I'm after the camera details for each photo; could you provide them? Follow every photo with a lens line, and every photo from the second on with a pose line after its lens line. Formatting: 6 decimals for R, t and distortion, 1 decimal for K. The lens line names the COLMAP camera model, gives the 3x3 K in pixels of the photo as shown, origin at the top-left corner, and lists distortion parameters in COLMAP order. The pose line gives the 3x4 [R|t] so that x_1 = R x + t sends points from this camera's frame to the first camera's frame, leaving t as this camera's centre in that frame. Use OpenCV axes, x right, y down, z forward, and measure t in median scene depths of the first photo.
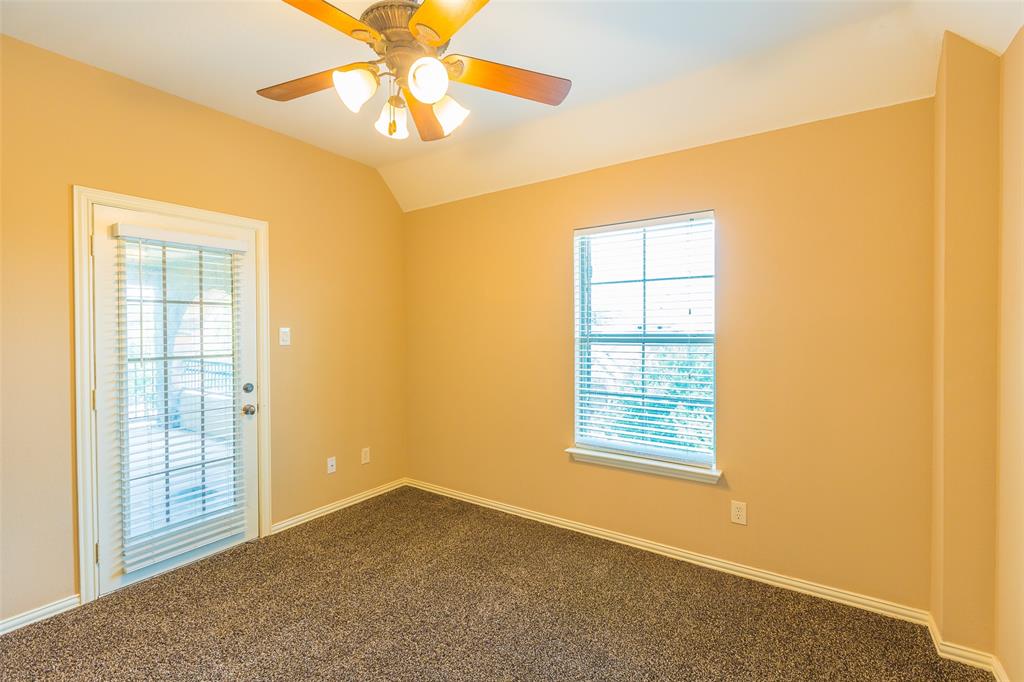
lens RADIAL K [[457.1, 0, 514.3], [0, 457.1, 336.5], [0, 0, 1]] dist [-0.001350, -0.000367]
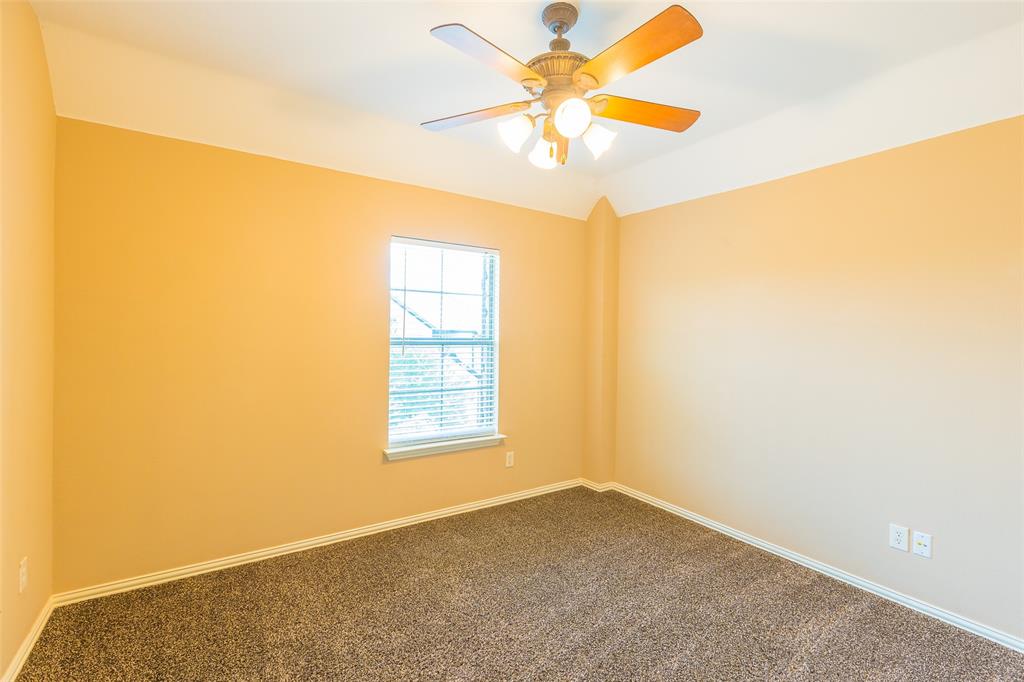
lens RADIAL K [[457.1, 0, 514.3], [0, 457.1, 336.5], [0, 0, 1]] dist [-0.001350, -0.000367]
pose [[0.367494, 0.006658, 0.930002, -0.764417], [0.001218, 0.999970, -0.007640, 0.001966], [-0.930025, 0.003941, 0.367475, 0.388611]]
